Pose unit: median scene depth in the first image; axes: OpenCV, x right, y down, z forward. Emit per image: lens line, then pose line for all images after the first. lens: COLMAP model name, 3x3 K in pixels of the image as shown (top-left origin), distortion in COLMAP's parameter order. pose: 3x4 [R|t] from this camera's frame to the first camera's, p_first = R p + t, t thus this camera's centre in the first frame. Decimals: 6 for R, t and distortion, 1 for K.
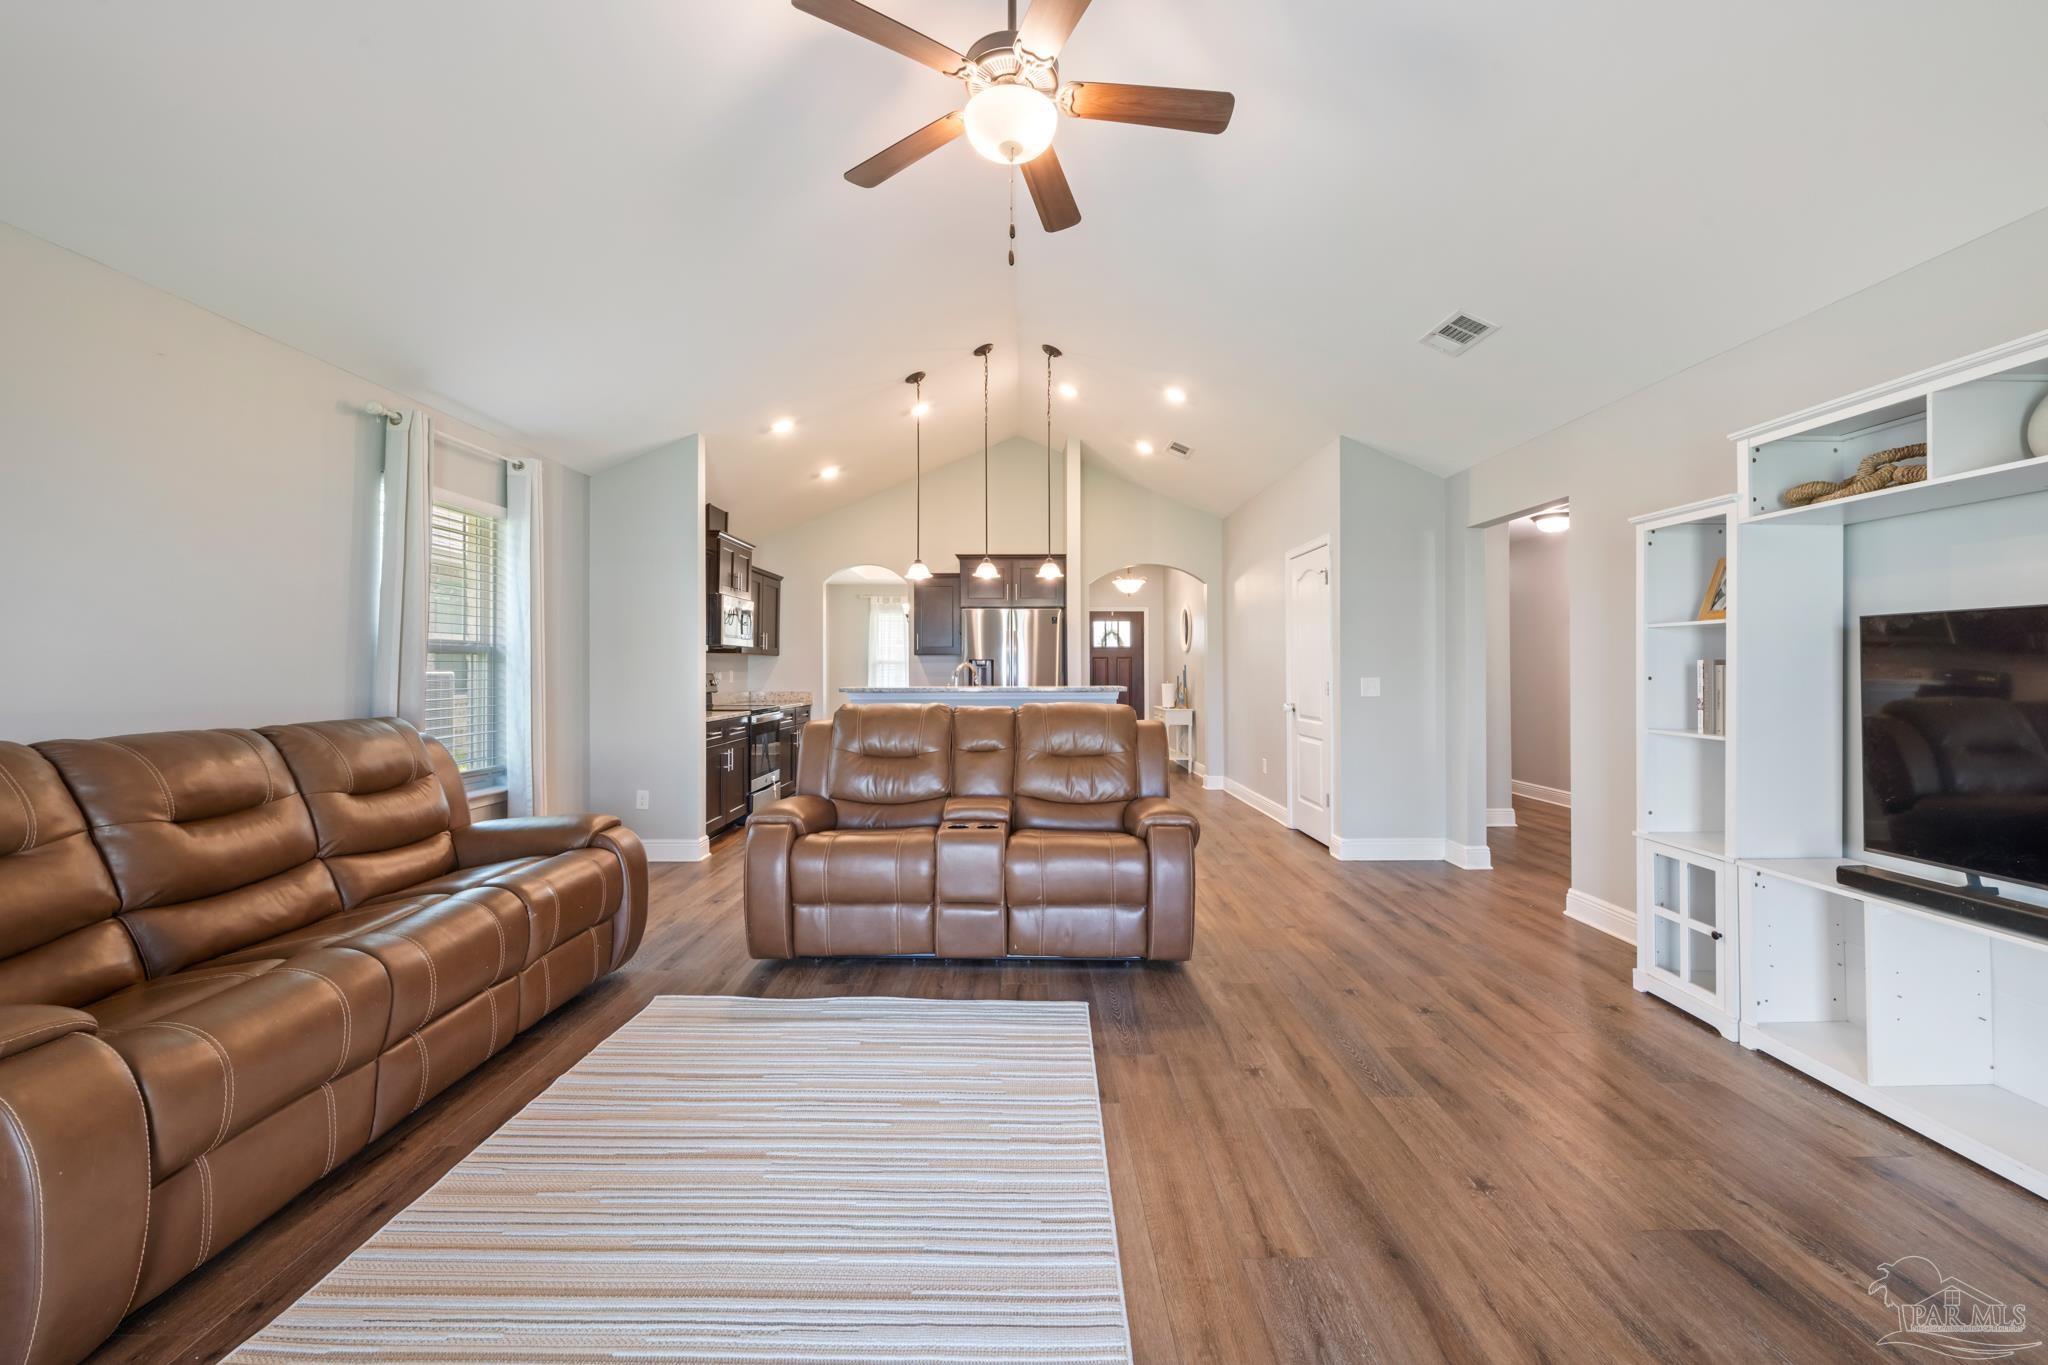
lens RADIAL K [[811.5, 0, 1026.6], [0, 811.5, 674.1], [0, 0, 1]] dist [-0.000890, -0.000226]
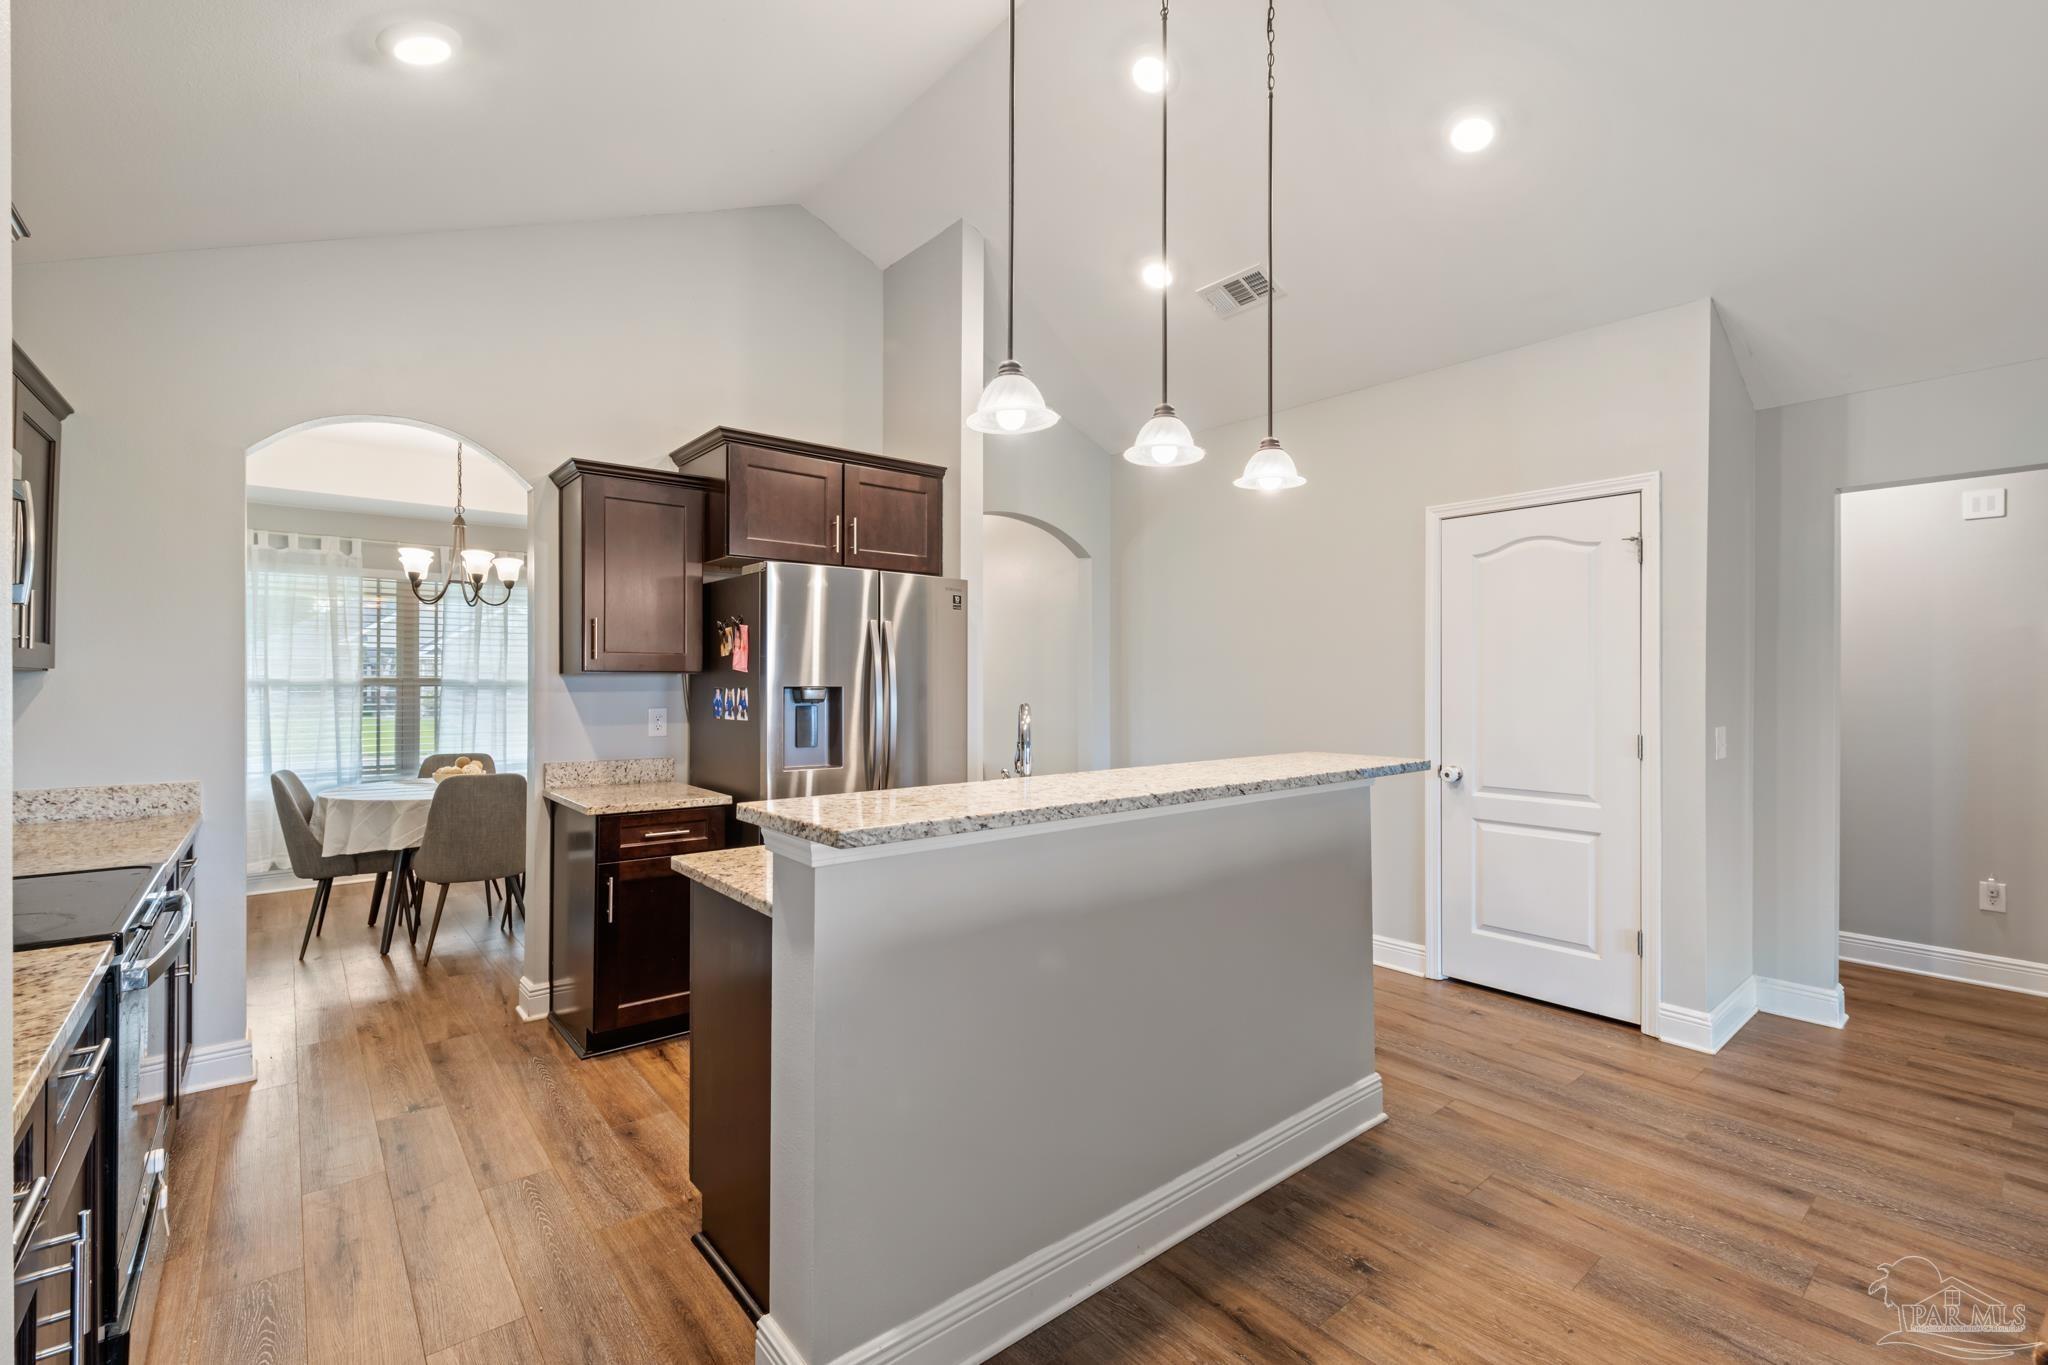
lens RADIAL K [[901.3, 0, 1032.4], [0, 901.3, 679.7], [0, 0, 1]] dist [0.001325, -0.000217]
pose [[0.769860, 0.003577, 0.638203, -0.636249], [0.000610, 0.999980, -0.006340, -0.045092], [-0.638213, 0.005270, 0.769842, 1.386804]]
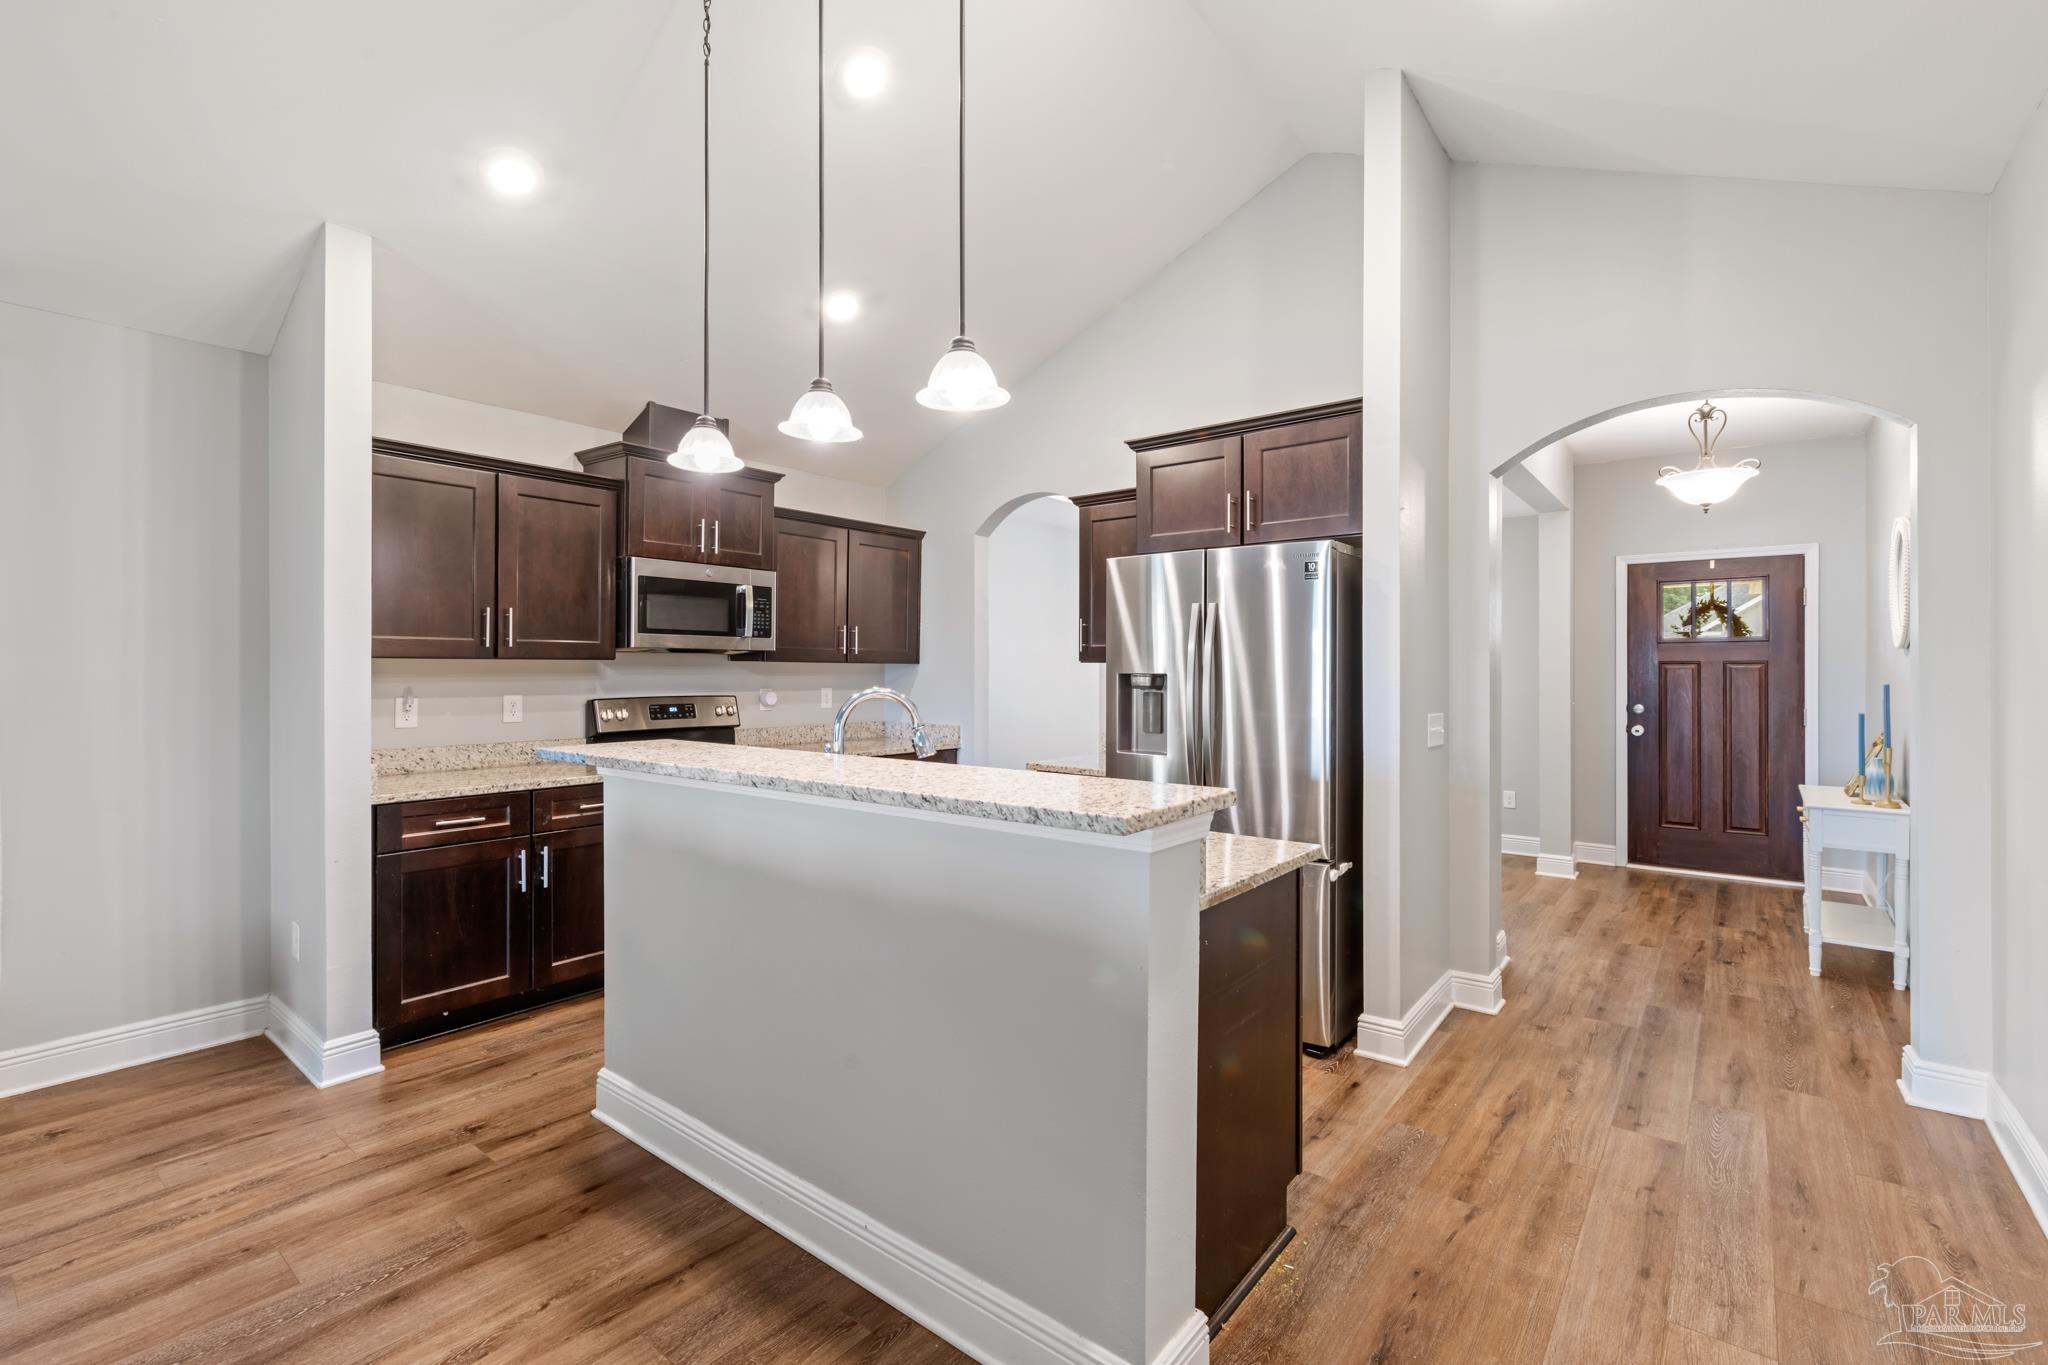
lens RADIAL K [[901.3, 0, 1032.4], [0, 901.3, 679.7], [0, 0, 1]] dist [0.001325, -0.000217]
pose [[0.781215, 0.011444, -0.624157, 0.474447], [-0.008287, 0.999934, 0.007961, -0.044595], [0.624207, -0.001047, 0.781258, 1.436671]]
